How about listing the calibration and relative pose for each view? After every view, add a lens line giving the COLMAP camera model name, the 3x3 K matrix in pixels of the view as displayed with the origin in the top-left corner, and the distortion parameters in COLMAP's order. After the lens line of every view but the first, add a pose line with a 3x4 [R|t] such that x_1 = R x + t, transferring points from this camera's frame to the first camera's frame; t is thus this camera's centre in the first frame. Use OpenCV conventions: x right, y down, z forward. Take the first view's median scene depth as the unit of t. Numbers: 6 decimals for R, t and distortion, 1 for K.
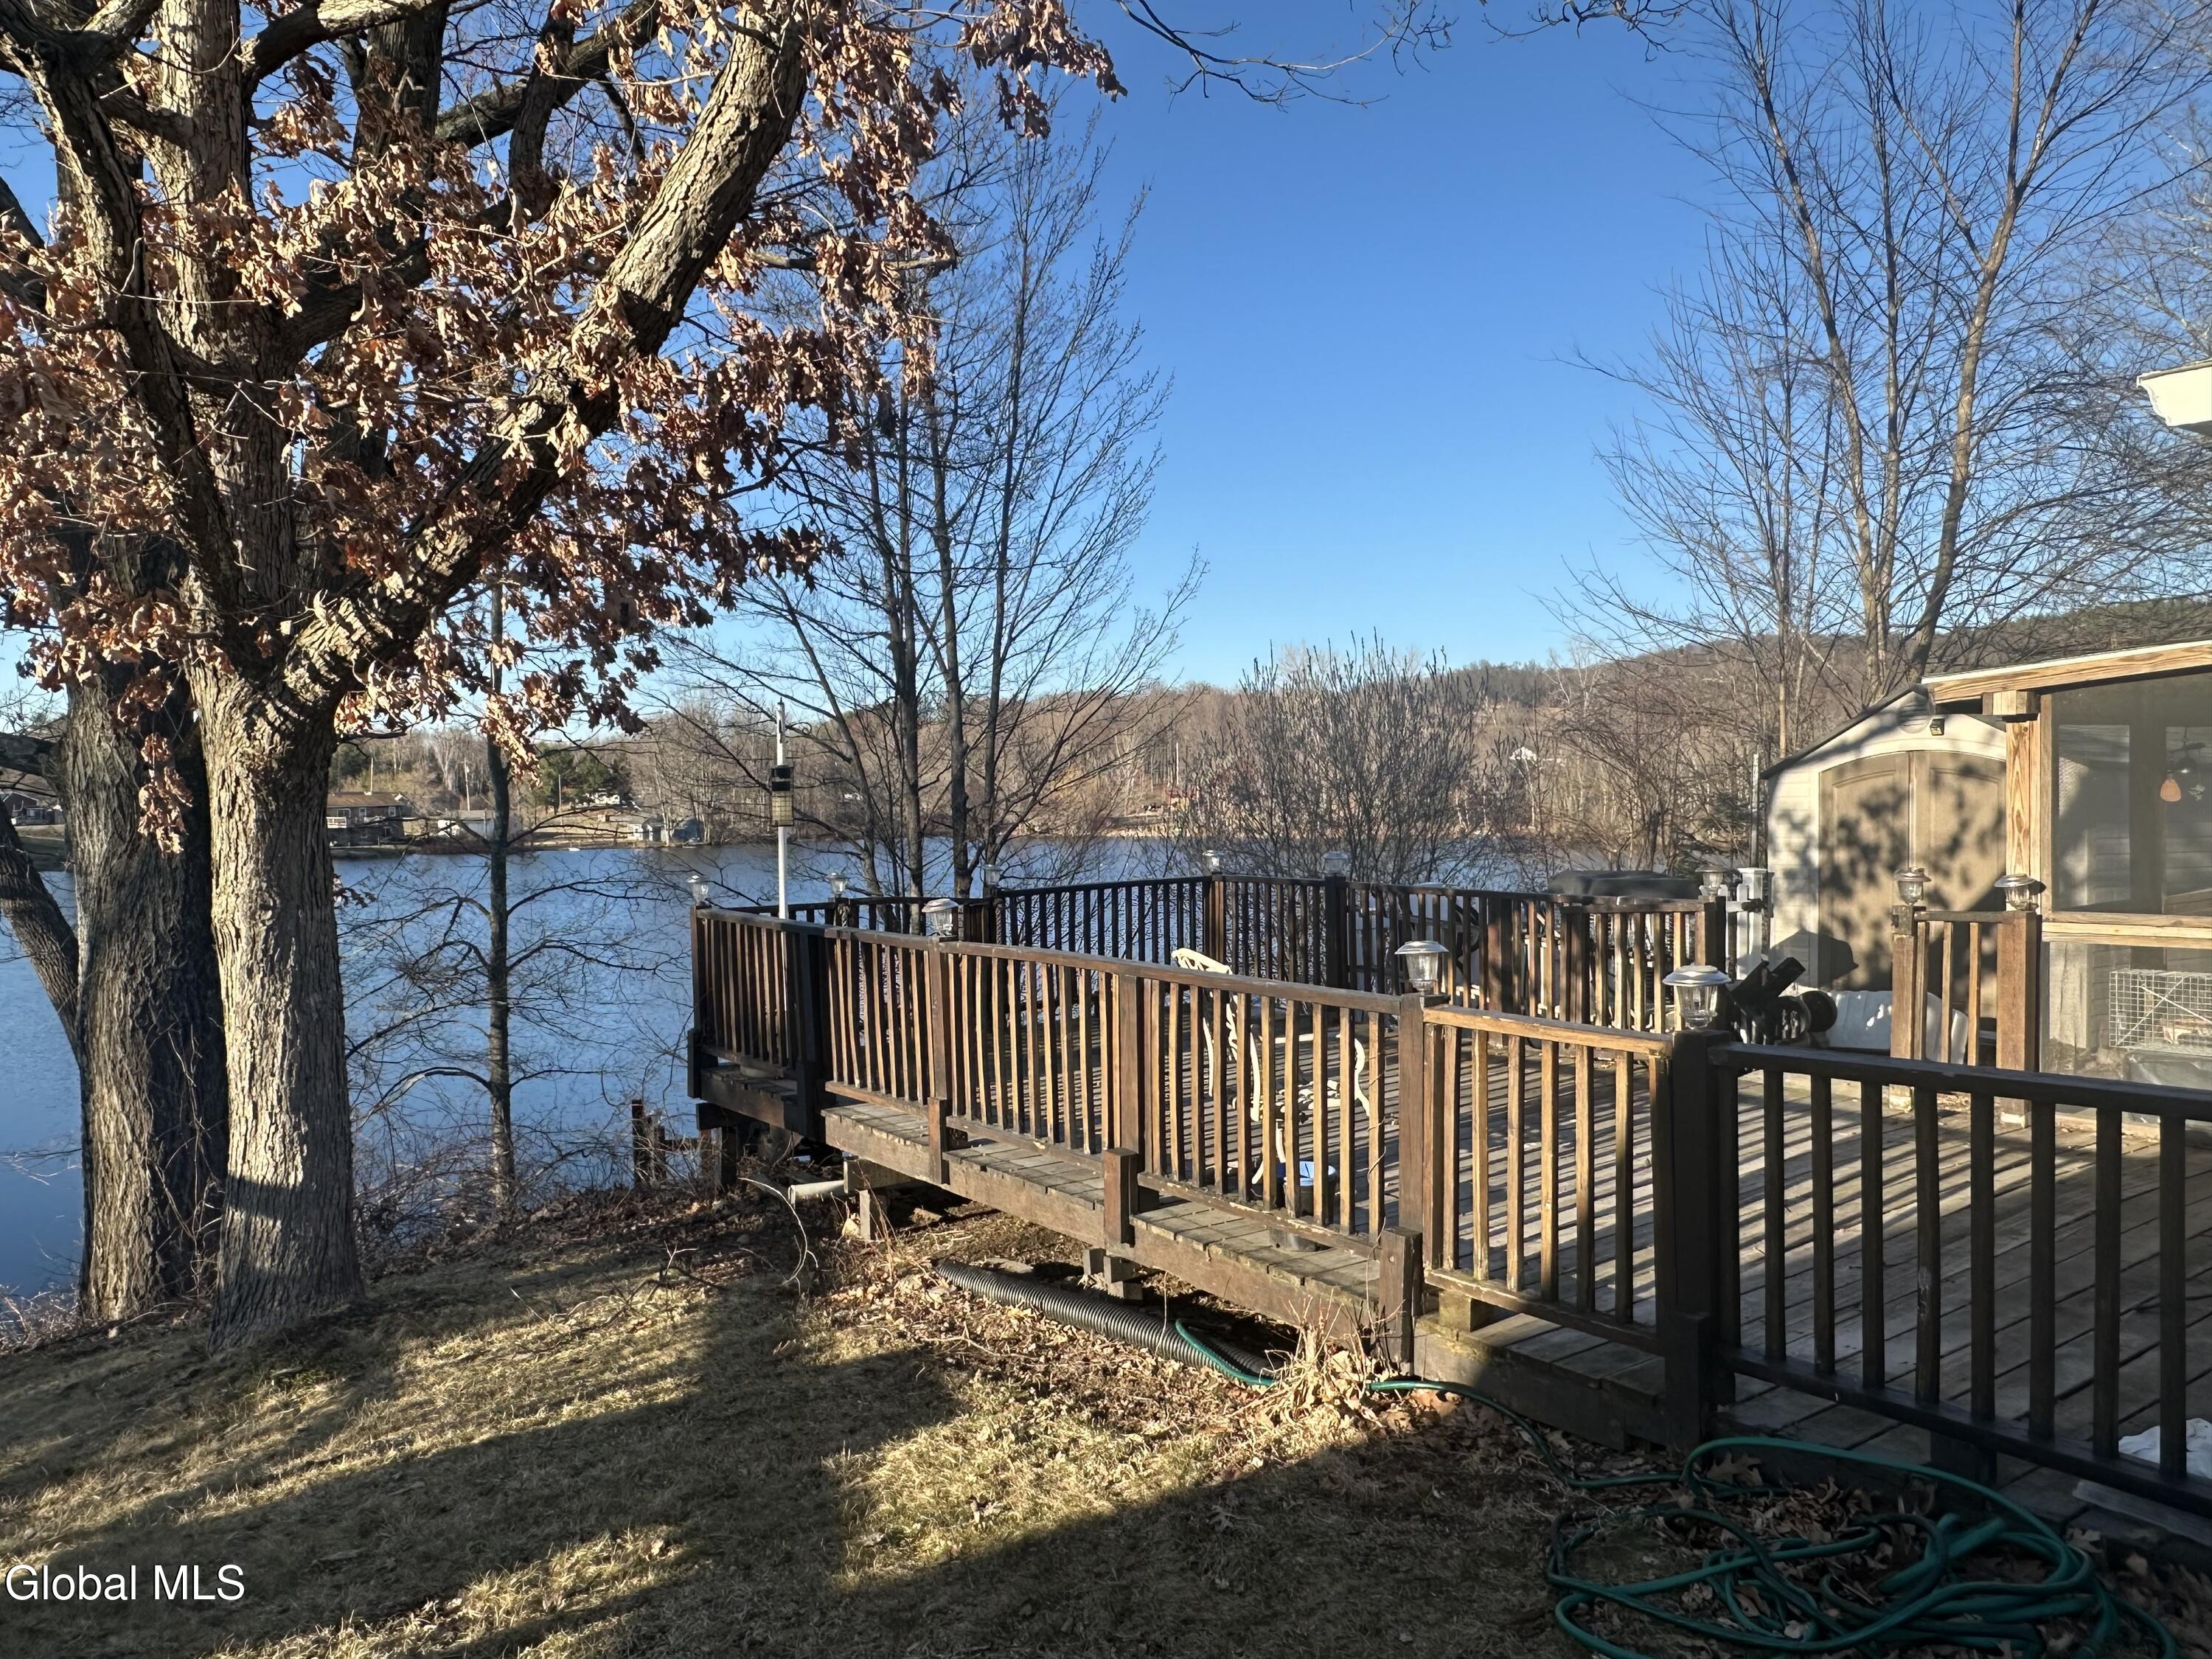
lens RADIAL K [[1556.3, 0, 1106.0], [0, 1556.3, 829.5], [0, 0, 1]] dist [0.003479, -0.008767]
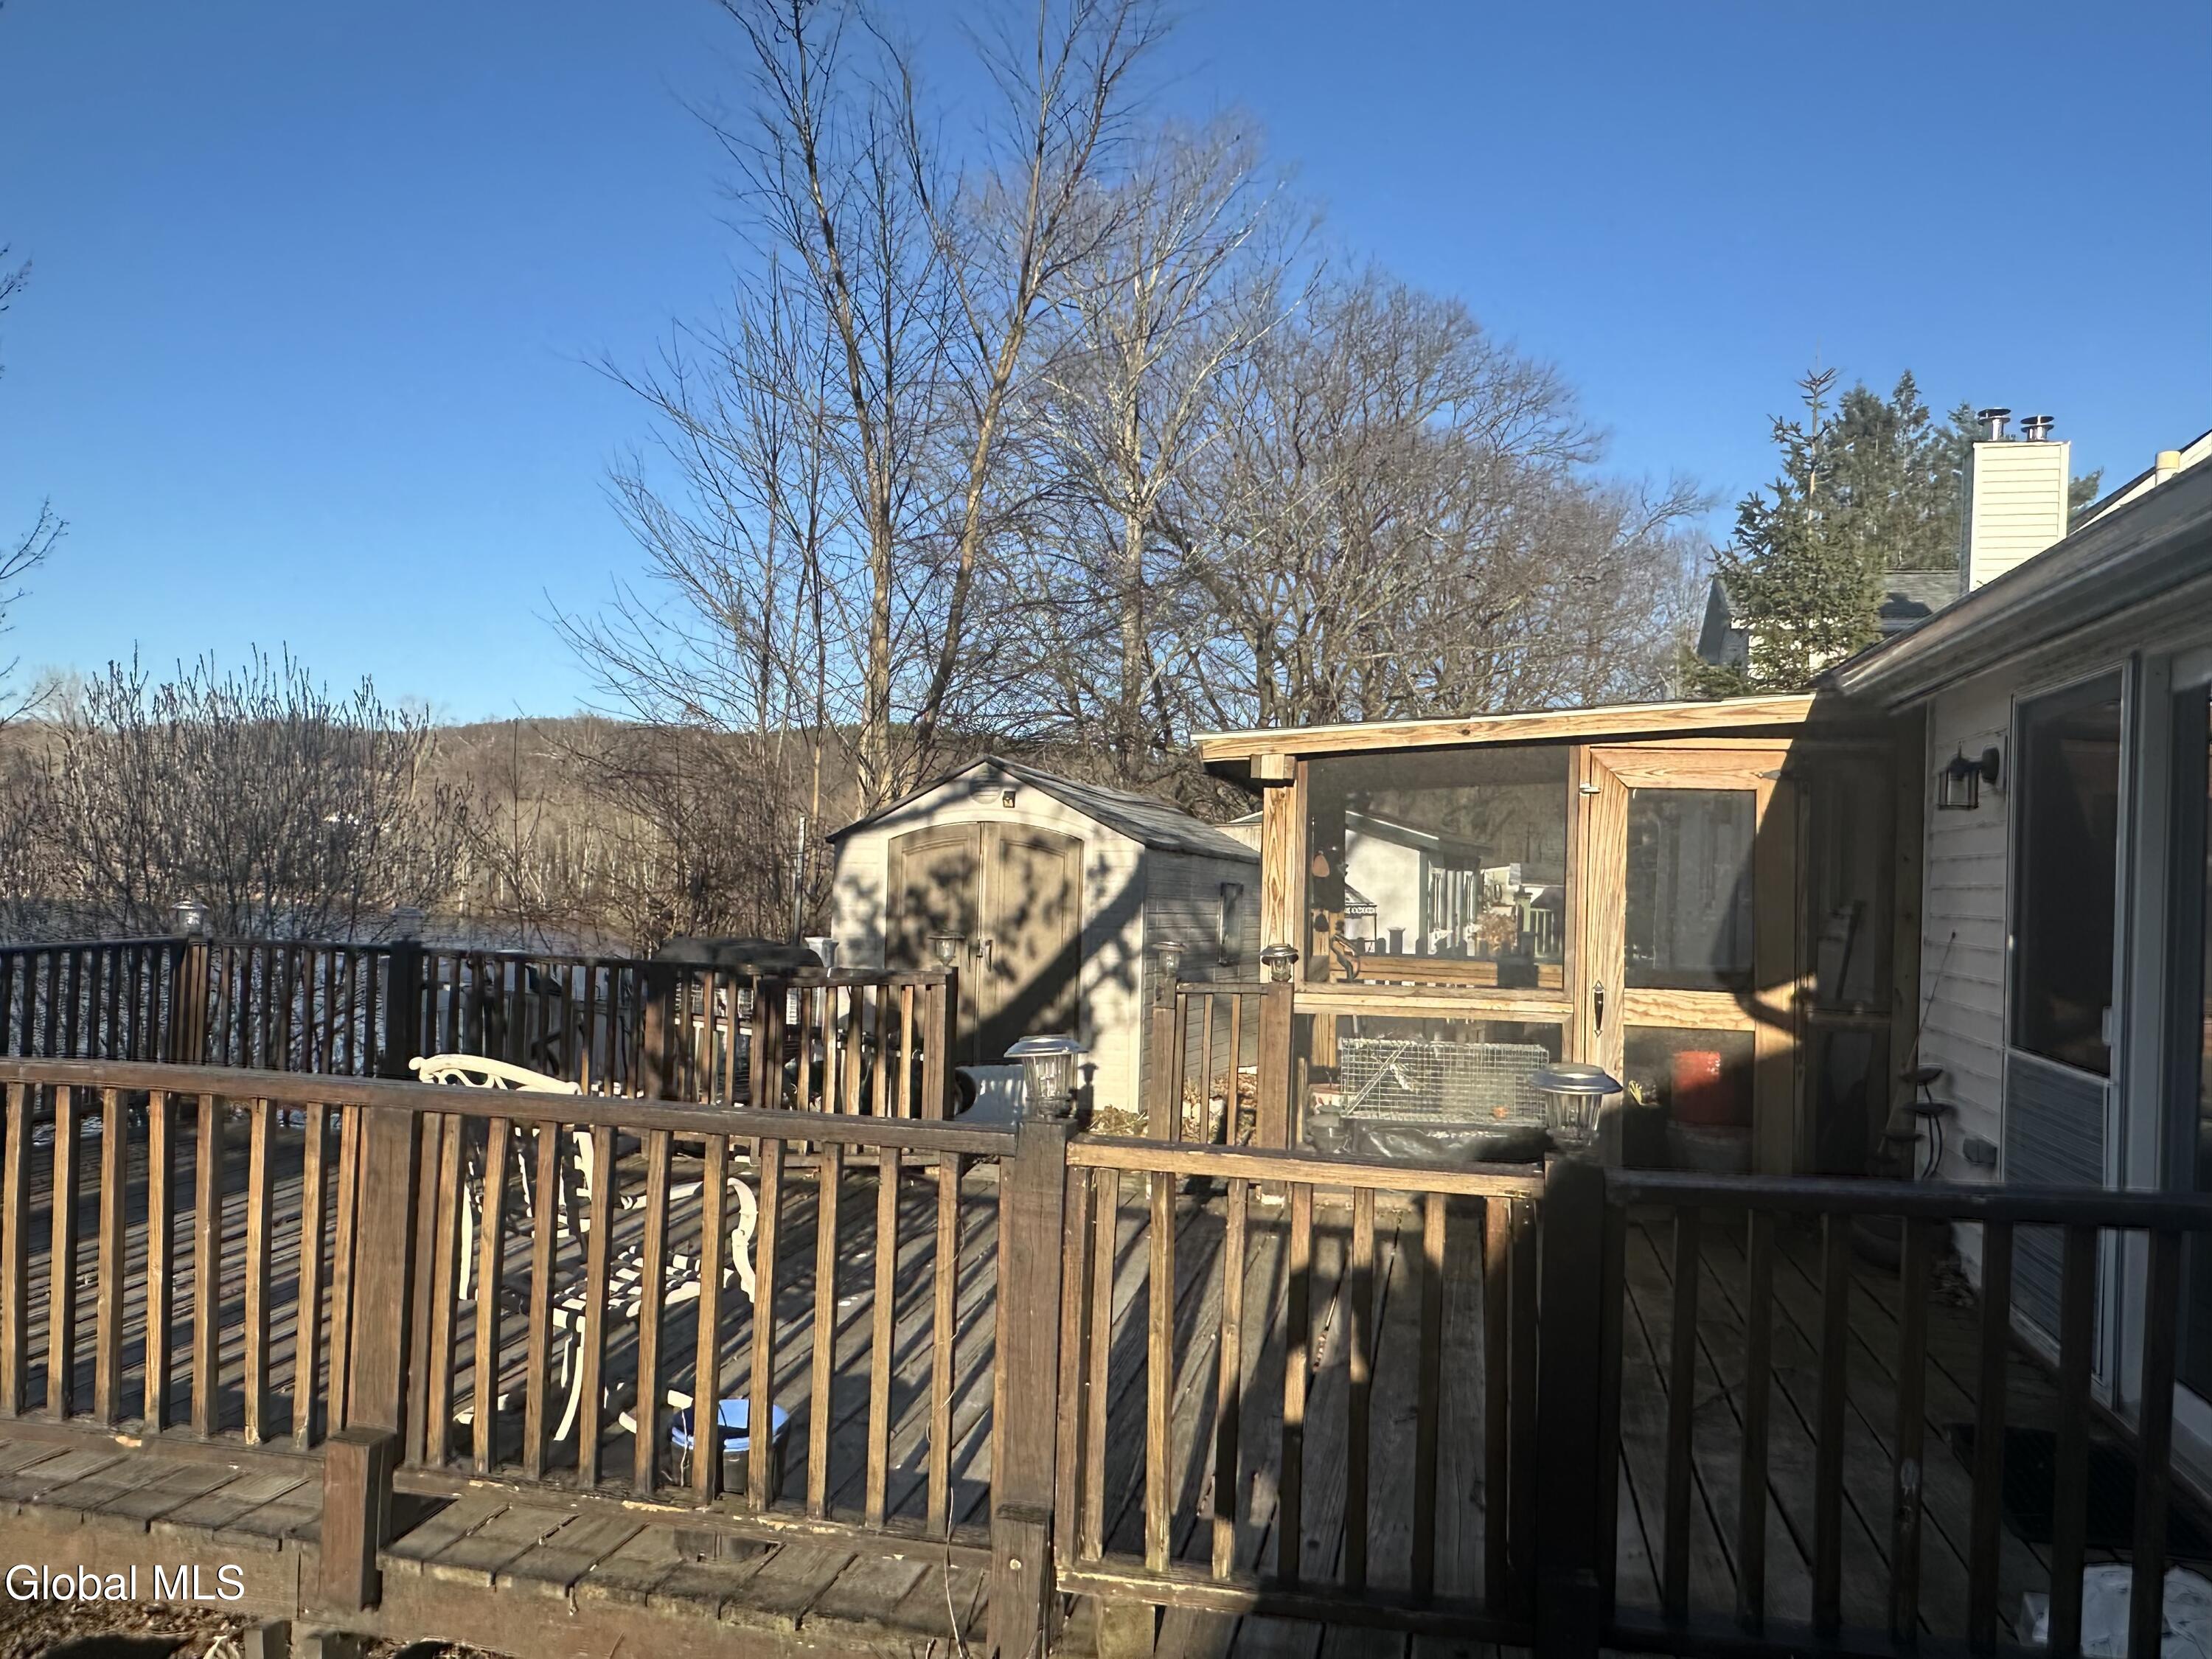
lens RADIAL K [[1556.3, 0, 1106.0], [0, 1556.3, 829.5], [0, 0, 1]] dist [0.003479, -0.008767]
pose [[0.750381, 0.058507, 0.658411, -0.082460], [-0.028170, 0.998001, -0.056579, 0.009476], [-0.660405, 0.023908, 0.750529, 0.206868]]
